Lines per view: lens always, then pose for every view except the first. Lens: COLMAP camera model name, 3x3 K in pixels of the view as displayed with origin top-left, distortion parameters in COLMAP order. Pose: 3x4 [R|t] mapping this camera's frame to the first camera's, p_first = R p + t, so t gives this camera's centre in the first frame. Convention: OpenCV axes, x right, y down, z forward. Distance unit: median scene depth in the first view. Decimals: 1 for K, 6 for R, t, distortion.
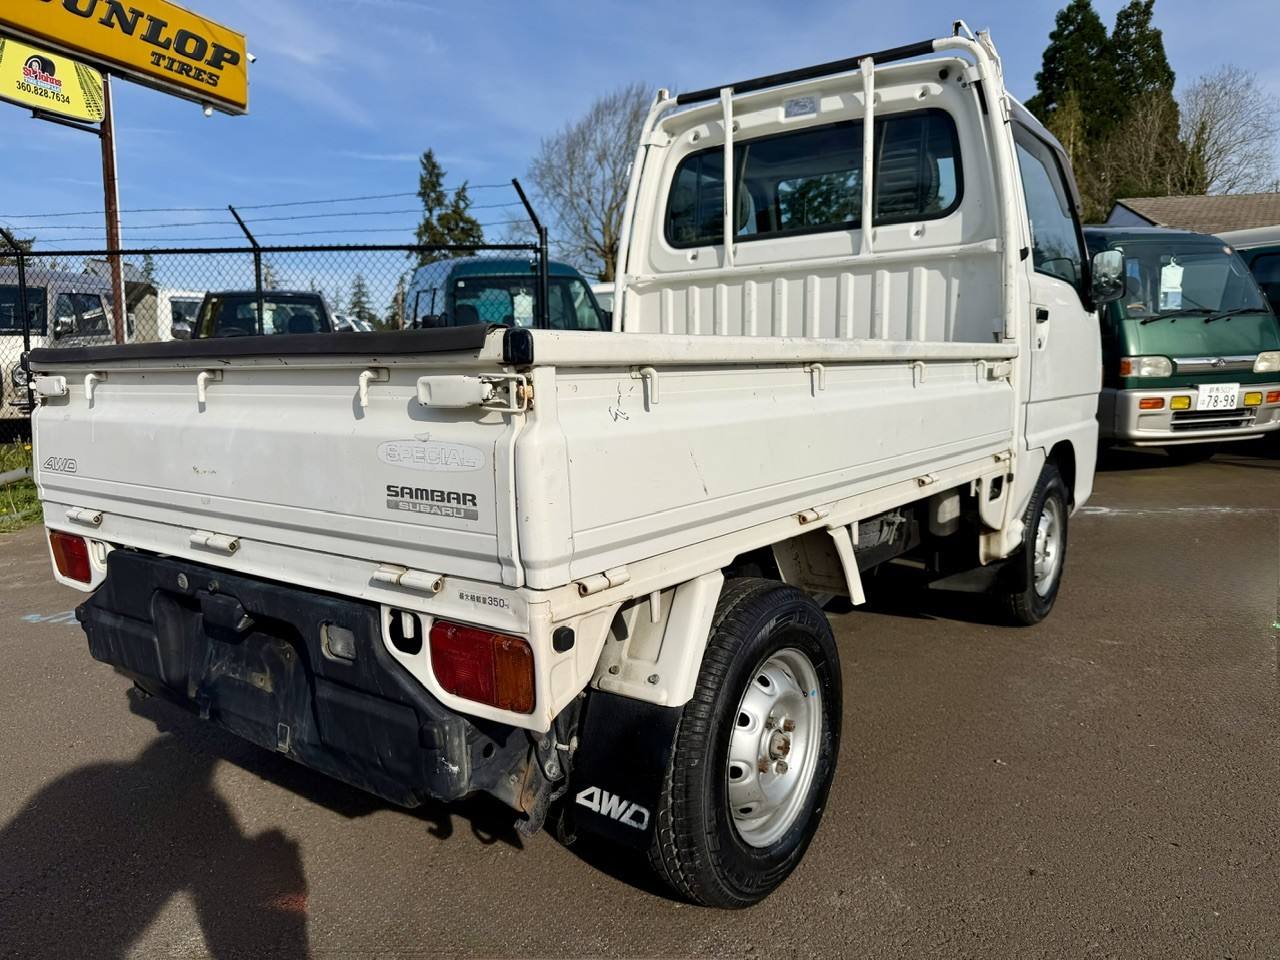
lens RADIAL K [[908.7, 0, 631.4], [0, 908.7, 480.4], [0, 0, 1]] dist [0.034705, -0.052736]
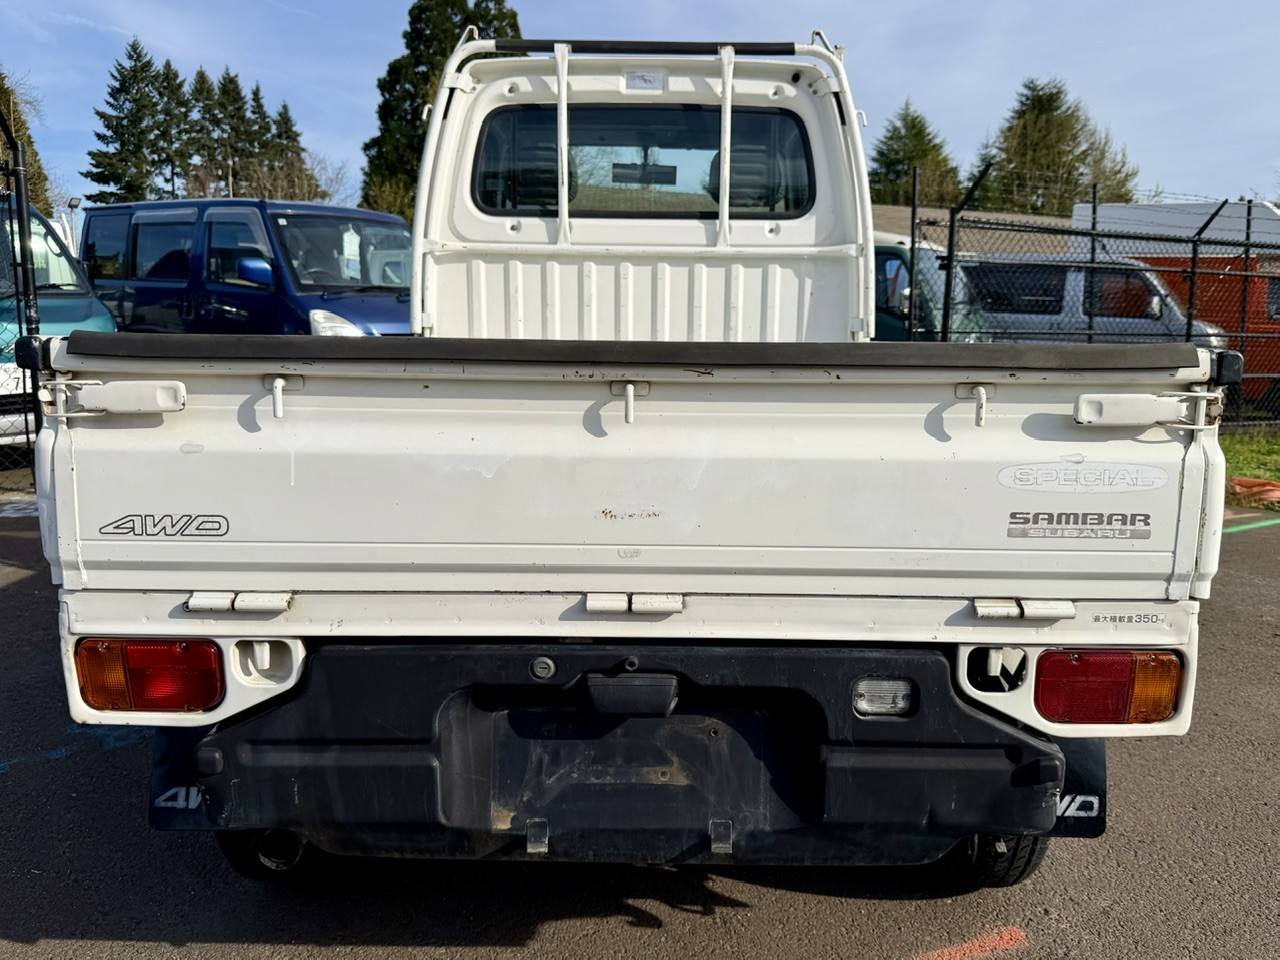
lens RADIAL K [[993.8, 0, 652.6], [0, 993.8, 507.0], [0, 0, 1]] dist [0.052571, -0.051650]
pose [[0.798736, -0.079045, 0.596467, -0.471191], [0.054336, 0.996758, 0.059331, -0.032468], [-0.599223, -0.014980, 0.800442, 0.166696]]
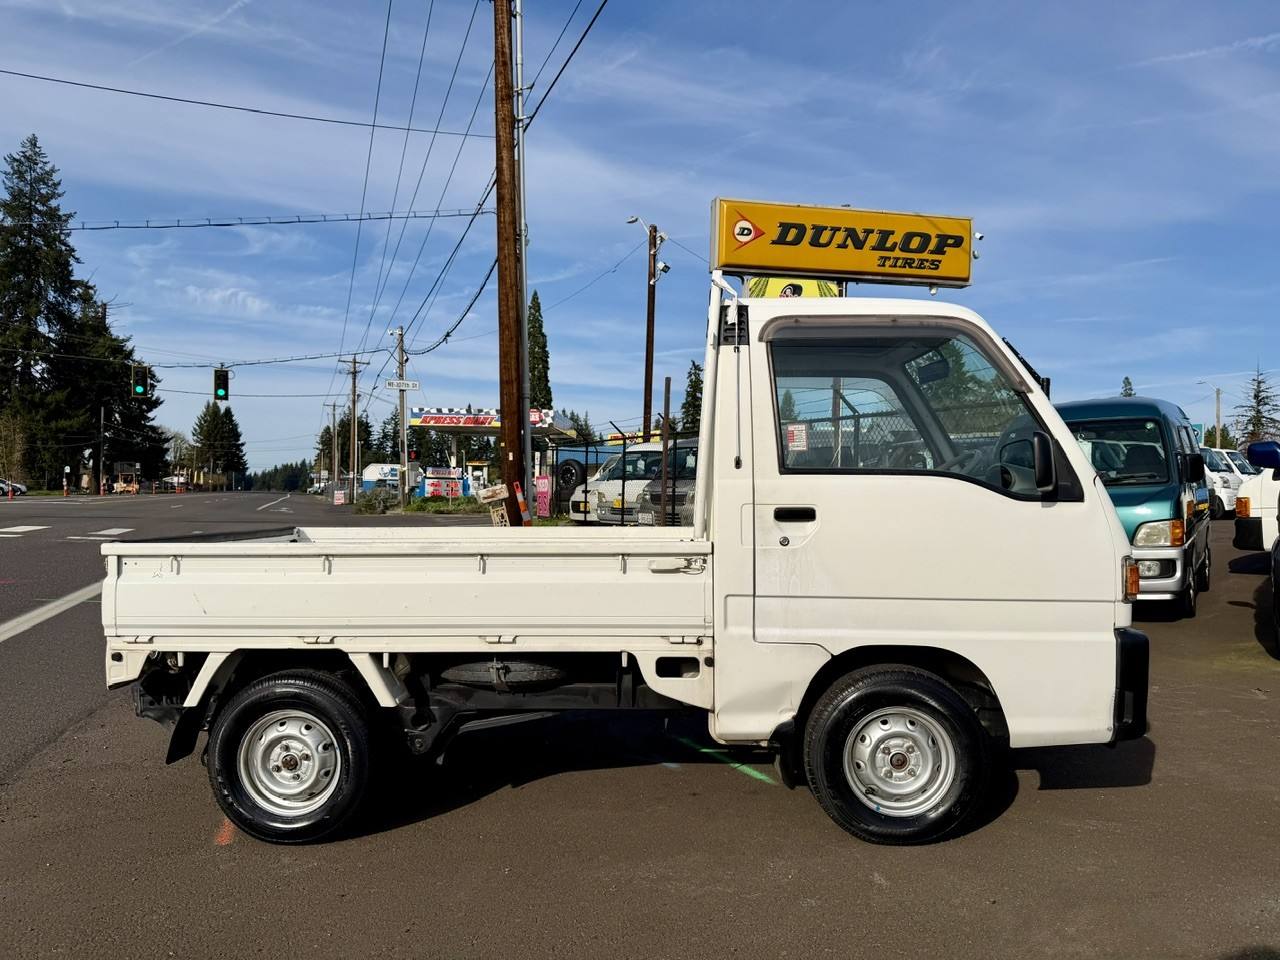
lens RADIAL K [[908.7, 0, 641.7], [0, 908.7, 476.0], [0, 0, 1]] dist [0.034705, -0.052736]
pose [[0.548931, -0.012076, -0.835781, 0.778553], [-0.103693, 0.991188, -0.082426, -0.075066], [0.829411, 0.131911, 0.542841, 0.194883]]
